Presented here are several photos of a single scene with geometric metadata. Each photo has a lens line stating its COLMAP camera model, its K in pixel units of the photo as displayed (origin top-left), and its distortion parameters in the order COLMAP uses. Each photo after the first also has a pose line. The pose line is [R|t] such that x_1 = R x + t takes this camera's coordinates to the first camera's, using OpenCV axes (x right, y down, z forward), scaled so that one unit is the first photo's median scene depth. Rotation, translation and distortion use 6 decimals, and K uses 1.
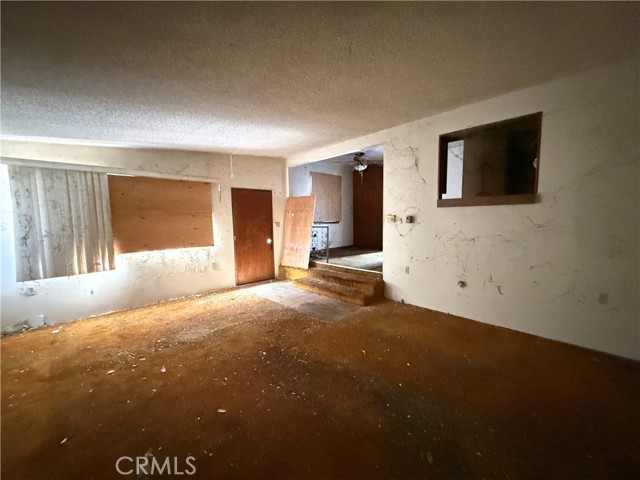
lens RADIAL K [[254.5, 0, 318.7], [0, 254.5, 240.0], [0, 0, 1]] dist [0.001285, 0.000062]
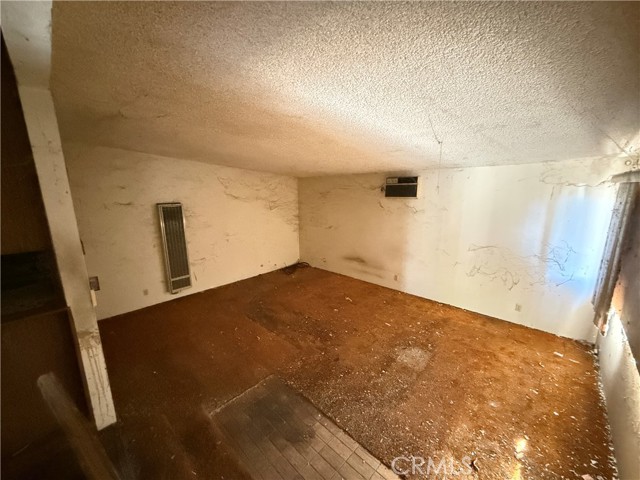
lens RADIAL K [[254.5, 0, 318.7], [0, 254.5, 240.0], [0, 0, 1]] dist [0.001285, 0.000062]
pose [[-0.998904, 0.029967, -0.035949, -0.095488], [0.018007, 0.955078, 0.295806, -0.368108], [0.043199, 0.294834, -0.954571, 1.791296]]
